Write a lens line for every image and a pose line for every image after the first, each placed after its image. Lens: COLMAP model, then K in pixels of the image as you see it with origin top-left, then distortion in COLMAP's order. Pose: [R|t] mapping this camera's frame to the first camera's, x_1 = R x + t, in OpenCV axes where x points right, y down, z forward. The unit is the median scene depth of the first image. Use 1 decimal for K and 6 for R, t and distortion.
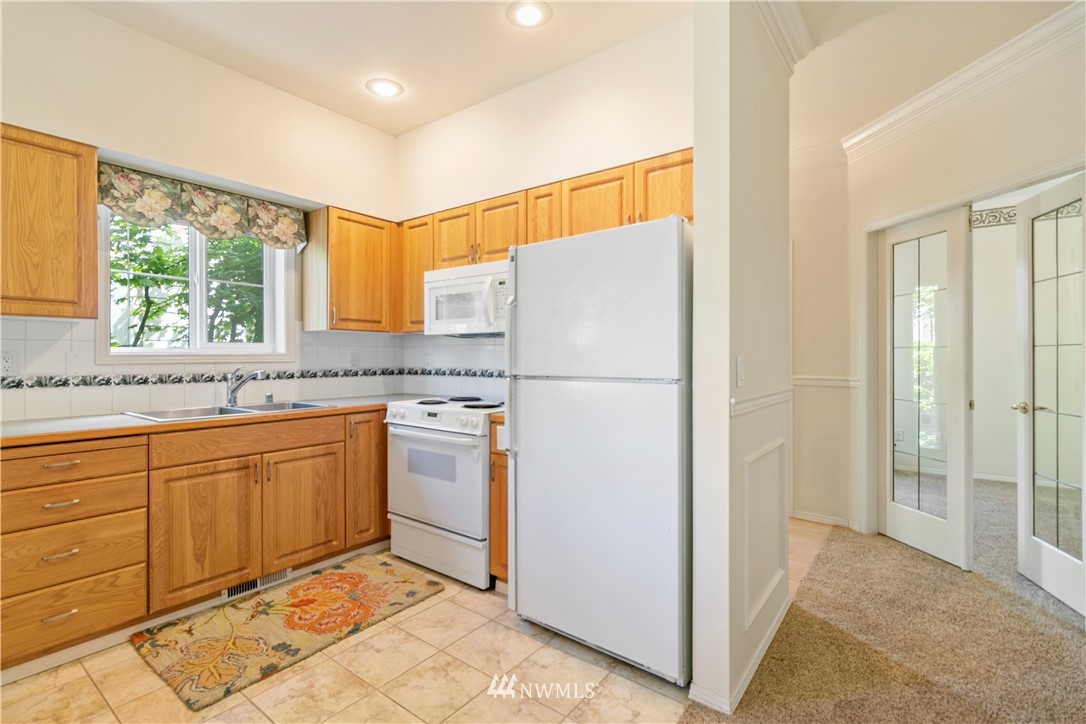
lens RADIAL K [[501.9, 0, 528.8], [0, 501.9, 354.5], [0, 0, 1]] dist [-0.001463, 0.000411]
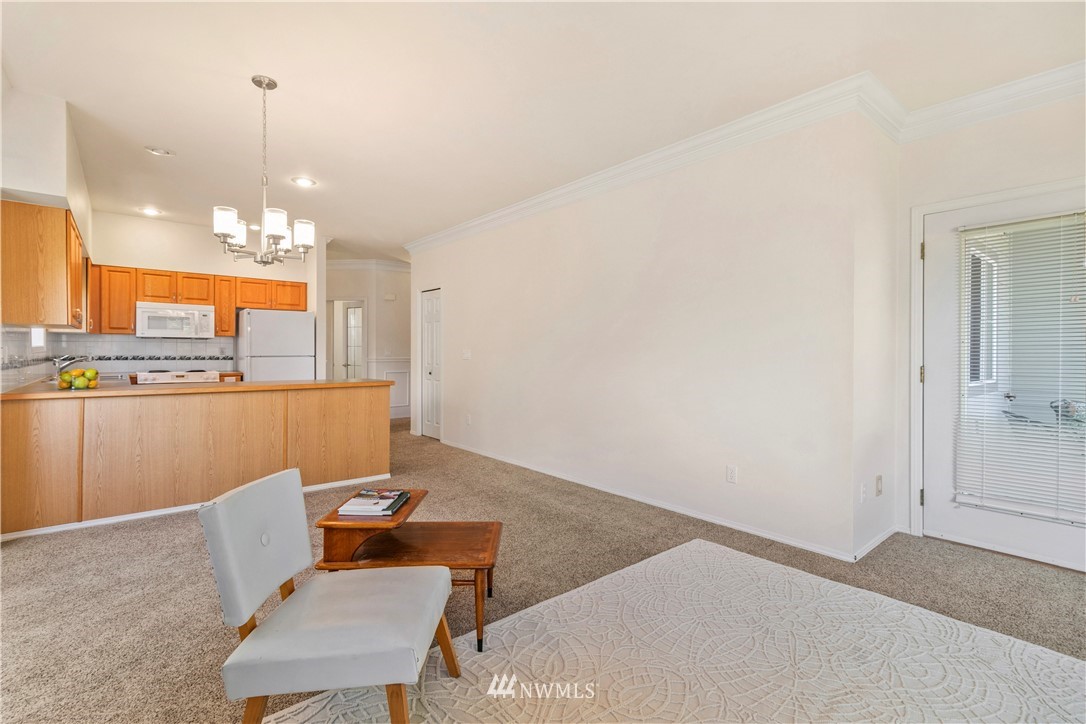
lens RADIAL K [[492.2, 0, 538.9], [0, 492.2, 357.1], [0, 0, 1]] dist [-0.002895, -0.000286]
pose [[0.200619, -0.012604, 0.979588, -1.943876], [-0.010975, 0.999826, 0.015112, -0.009586], [-0.979608, -0.013783, 0.200446, -0.904909]]
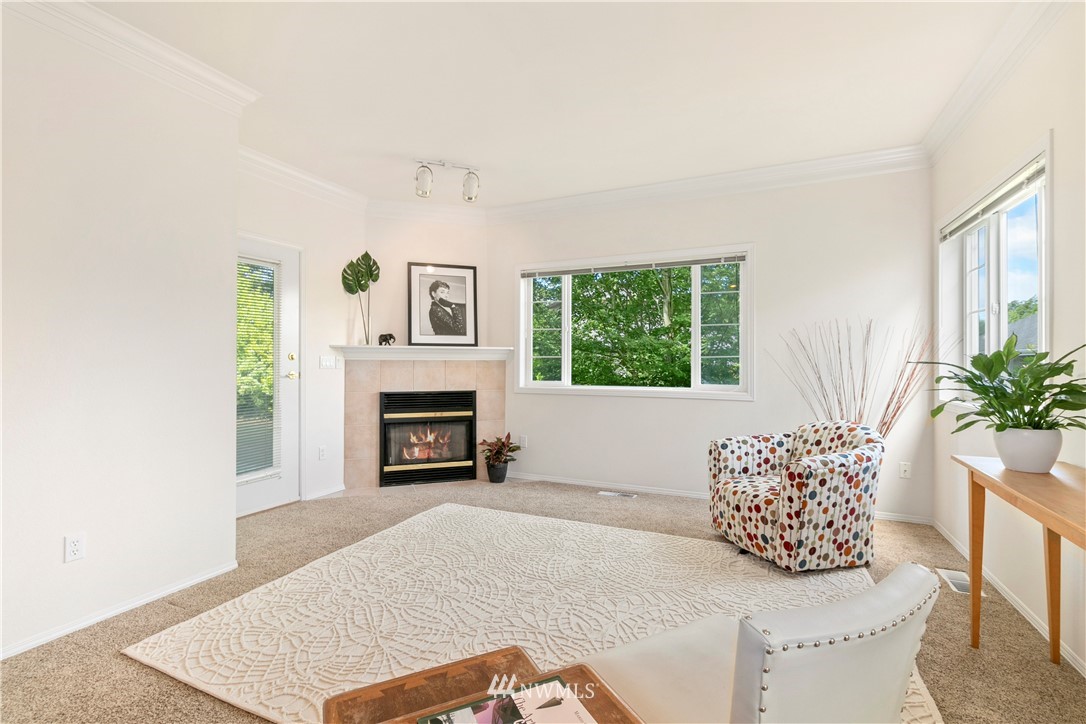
lens RADIAL K [[501.9, 0, 531.6], [0, 501.9, 357.9], [0, 0, 1]] dist [-0.001463, 0.000411]
pose [[-0.977210, -0.006417, -0.212176, -1.181640], [-0.004551, 0.999947, -0.009282, 0.000561], [0.212224, -0.008105, -0.977187, -0.191315]]
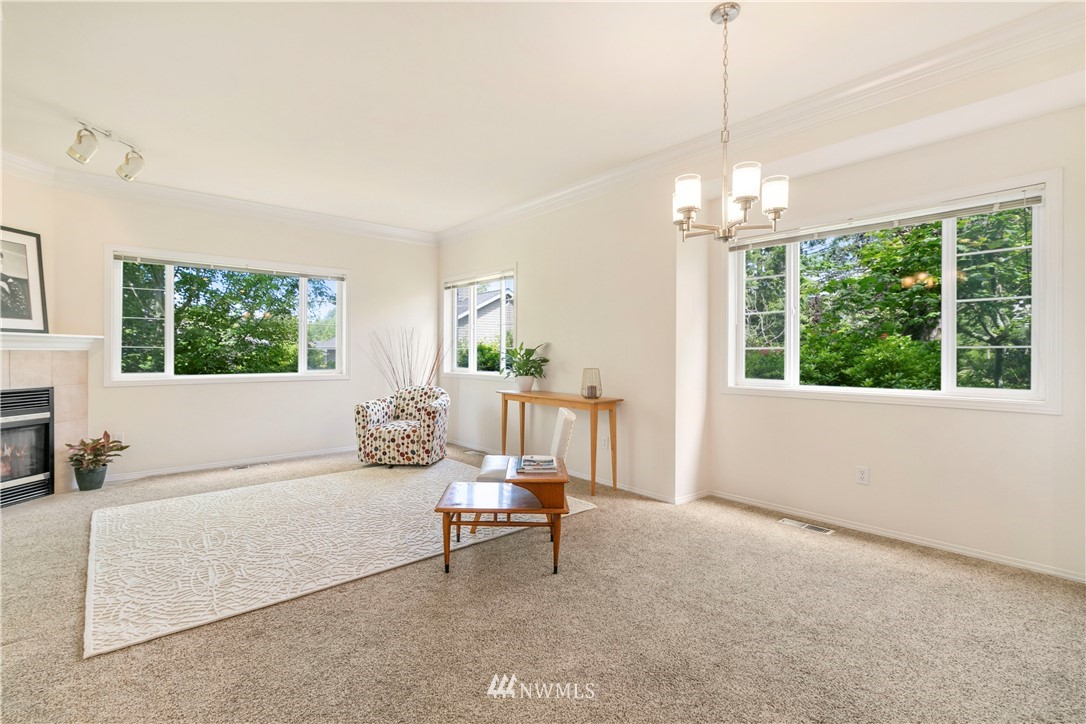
lens RADIAL K [[501.9, 0, 533.1], [0, 501.9, 353.7], [0, 0, 1]] dist [-0.001463, 0.000411]
pose [[-0.207567, -0.004563, -0.978210, -0.189849], [0.001257, 0.999987, -0.004932, 0.012888], [0.978220, -0.002253, -0.207558, -0.294455]]
